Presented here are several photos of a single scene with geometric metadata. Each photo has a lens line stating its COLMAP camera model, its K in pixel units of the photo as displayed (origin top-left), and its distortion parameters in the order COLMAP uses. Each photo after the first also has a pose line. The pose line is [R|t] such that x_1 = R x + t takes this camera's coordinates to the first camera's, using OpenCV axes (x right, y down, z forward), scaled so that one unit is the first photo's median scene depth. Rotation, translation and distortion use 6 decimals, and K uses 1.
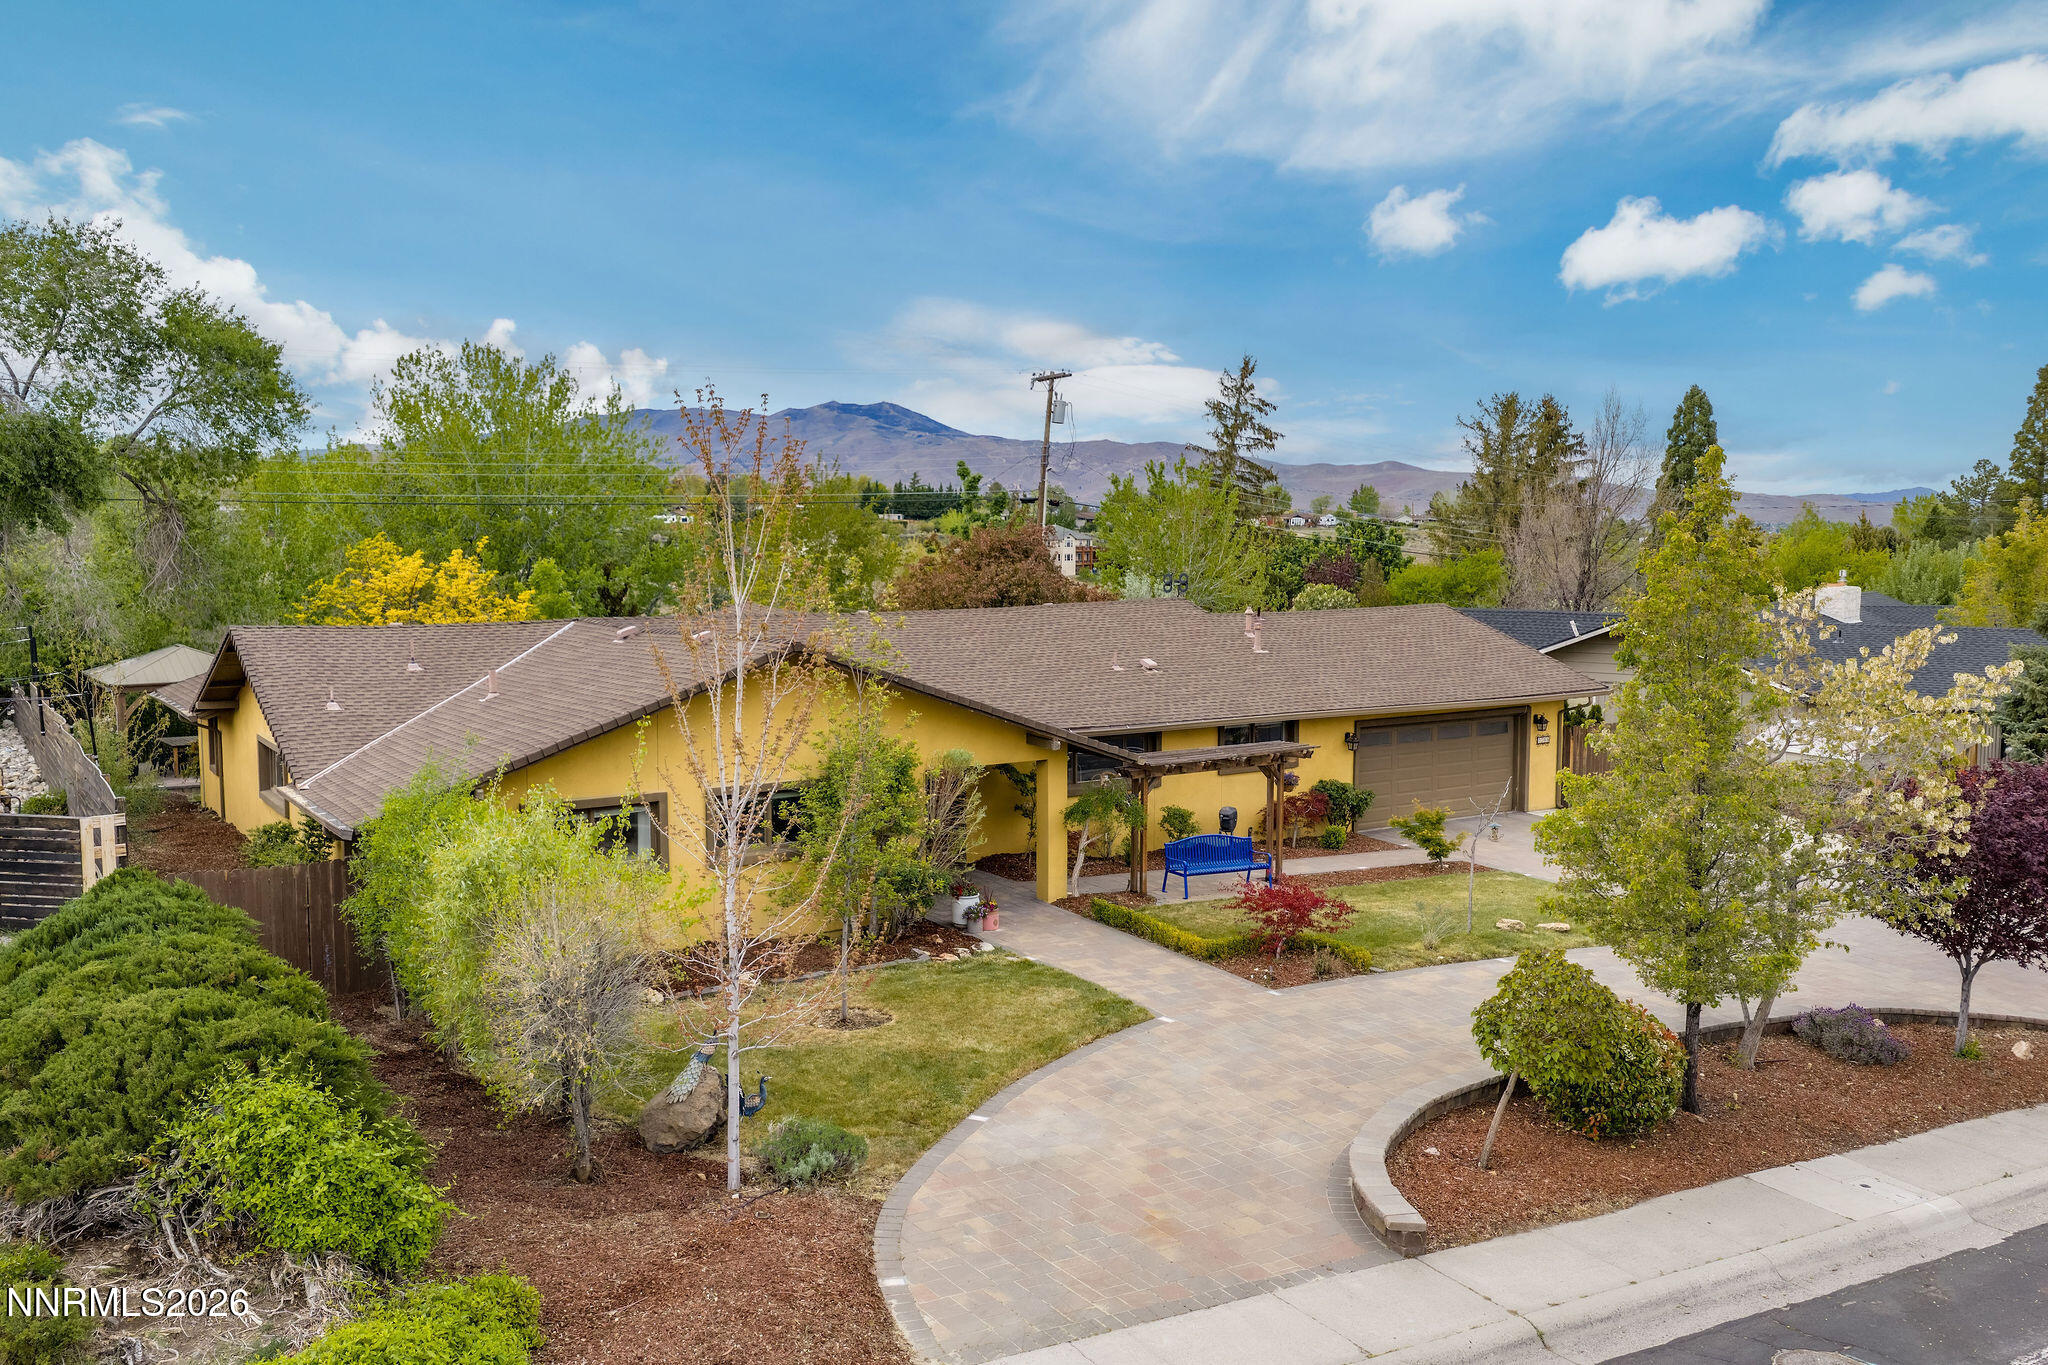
lens RADIAL K [[1708.5, 0, 989.2], [0, 1708.5, 695.5], [0, 0, 1]] dist [0.016776, -0.032618]
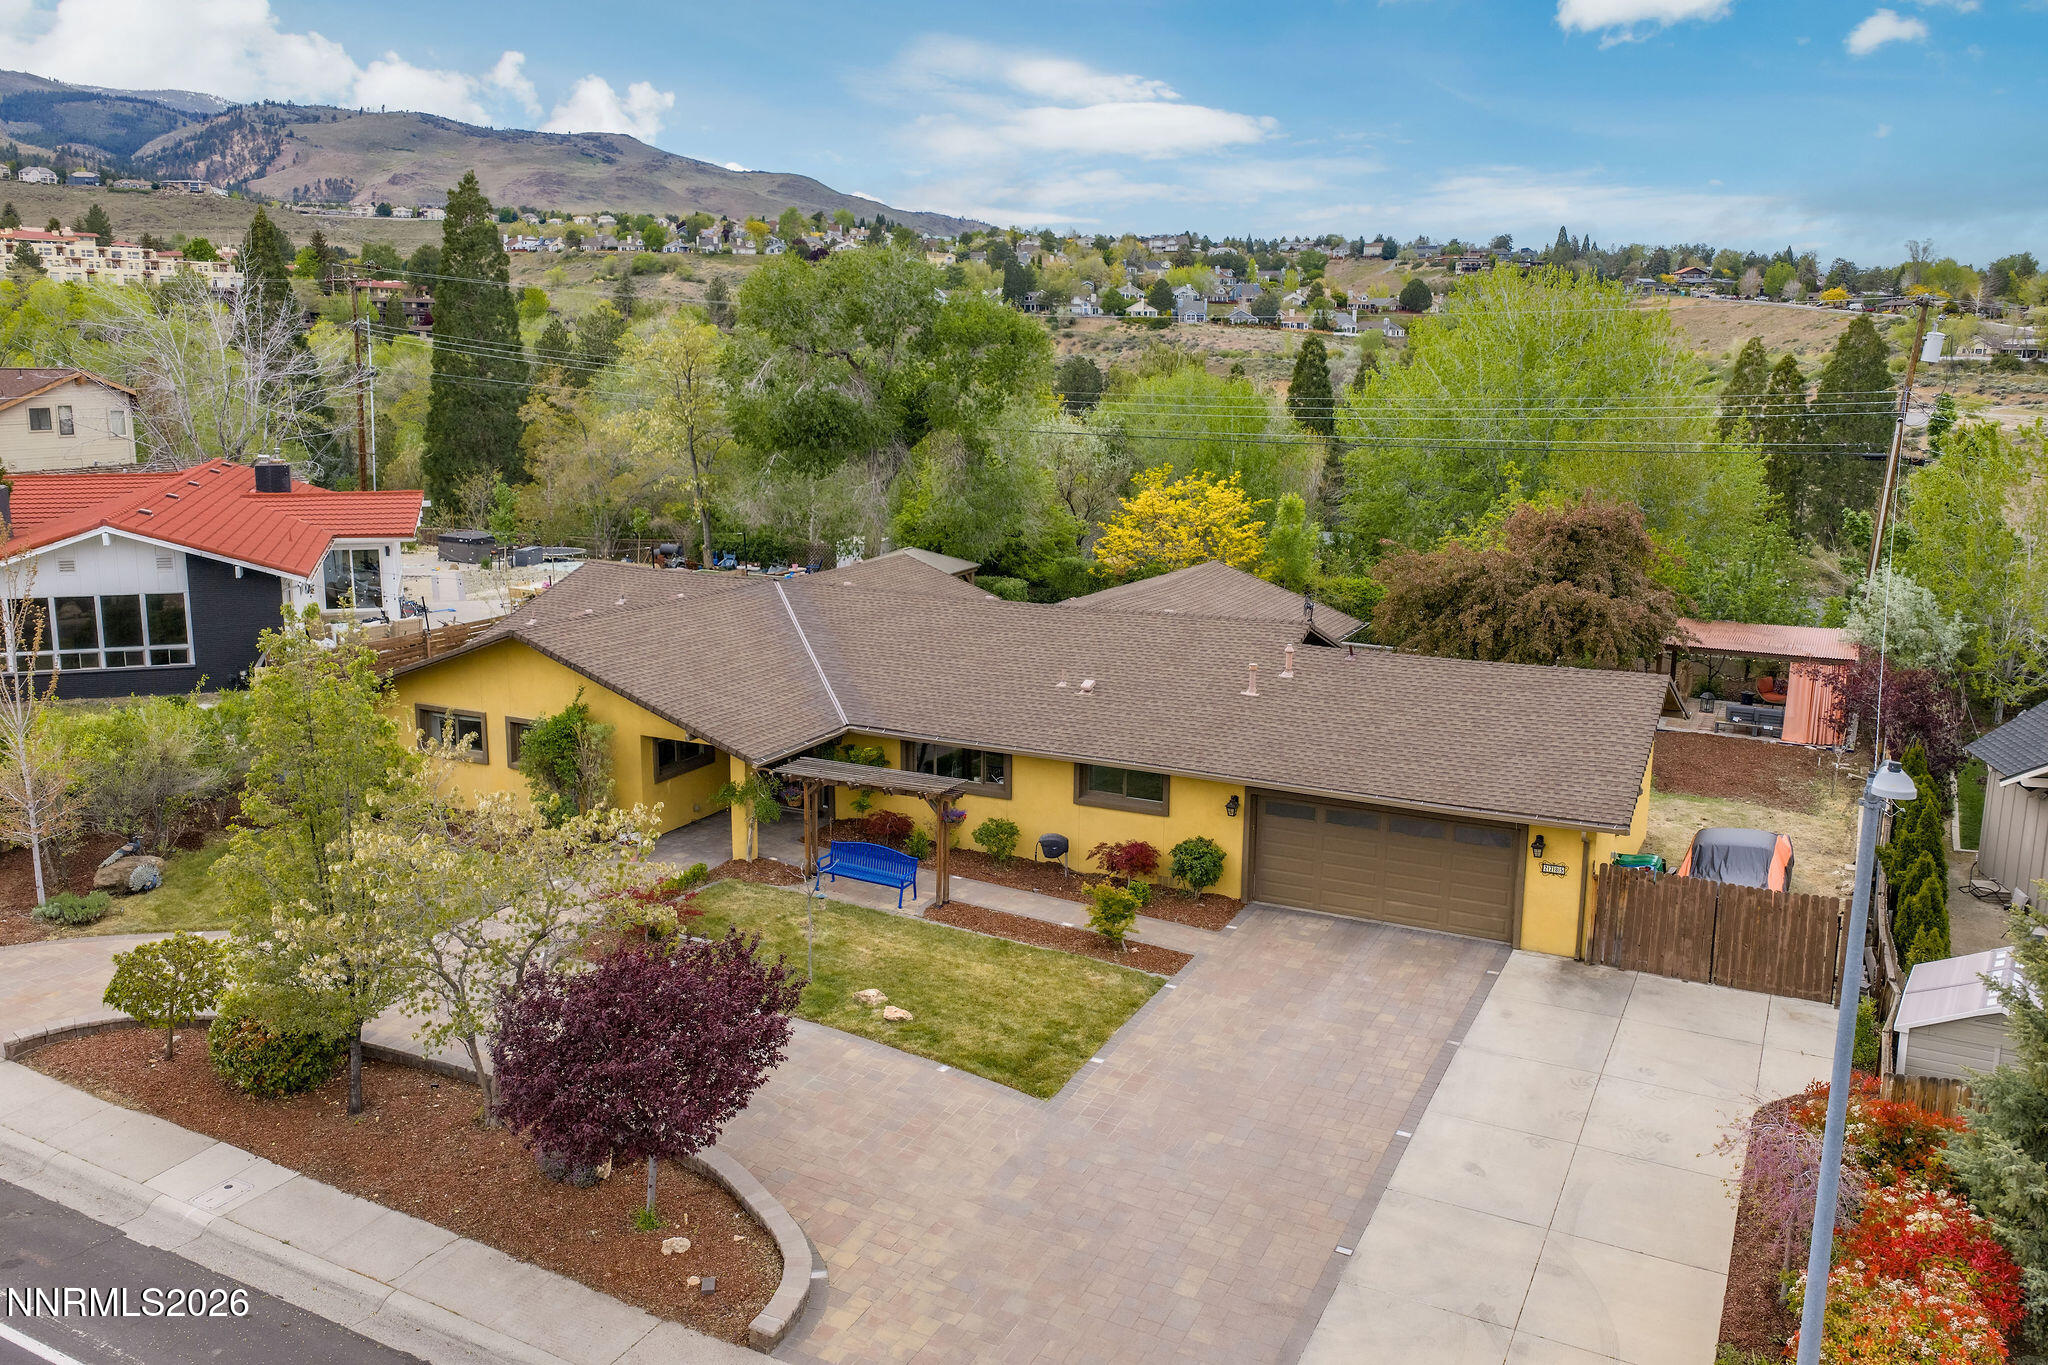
lens RADIAL K [[1667.1, 0, 1017.5], [0, 1667.1, 680.6], [0, 0, 1]] dist [0.016187, -0.023476]
pose [[0.516796, 0.177678, -0.837468, 0.943617], [-0.090576, 0.984084, 0.152891, -0.177026], [0.851304, -0.003159, 0.524664, 0.438294]]
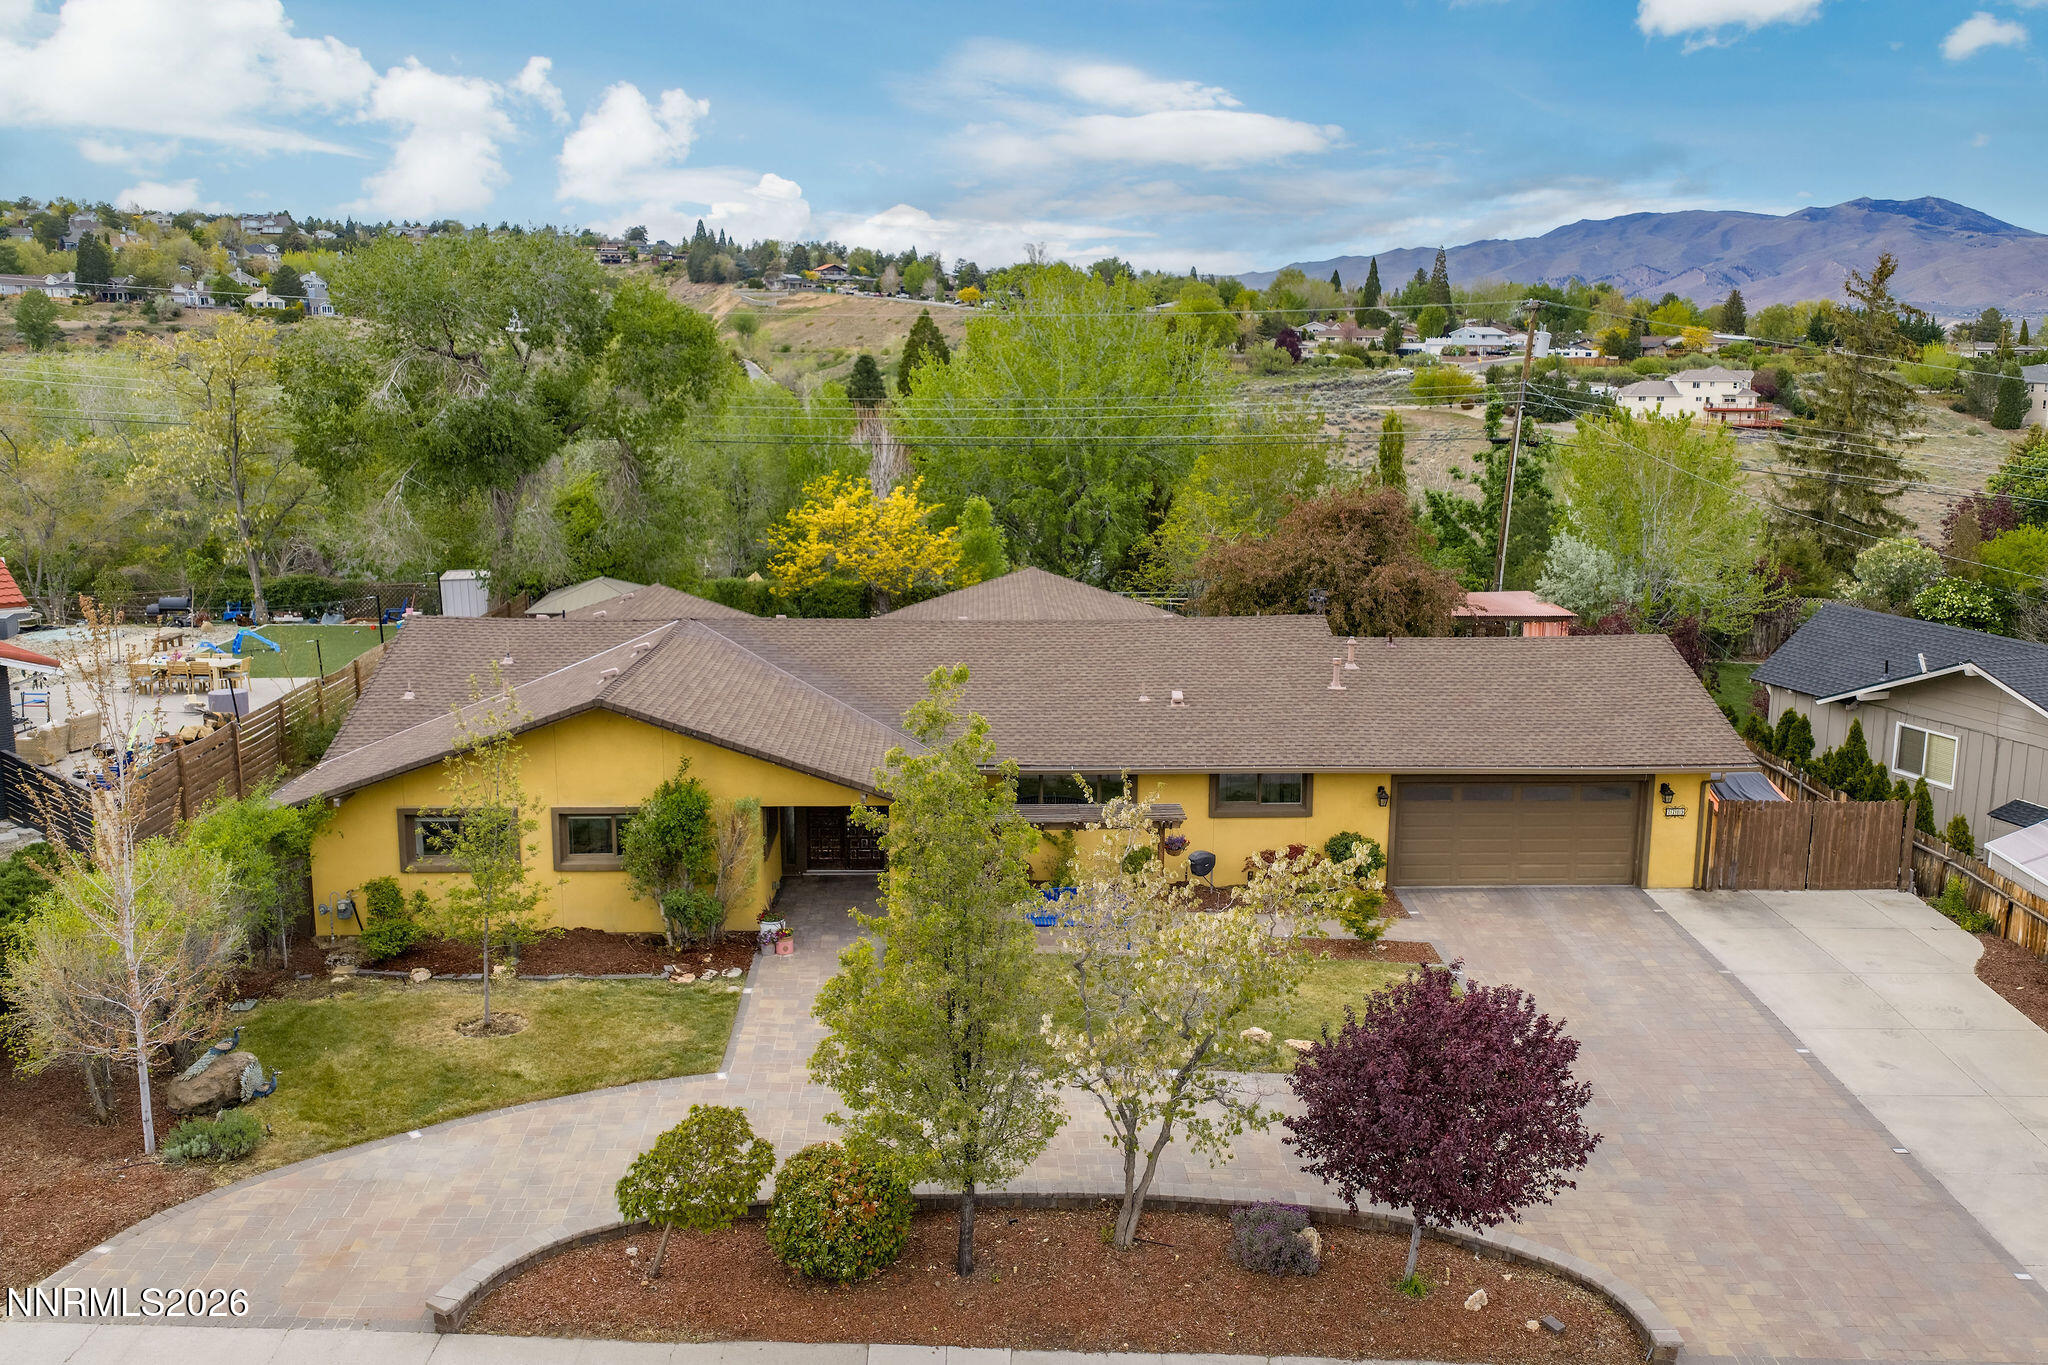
lens RADIAL K [[1769.2, 0, 1056.5], [0, 1769.2, 679.8], [0, 0, 1]] dist [0.004982, -0.011869]
pose [[0.873213, 0.100085, -0.476952, 0.541169], [-0.055977, 0.992805, 0.105849, -0.138374], [0.484114, -0.065730, 0.872533, 0.052162]]
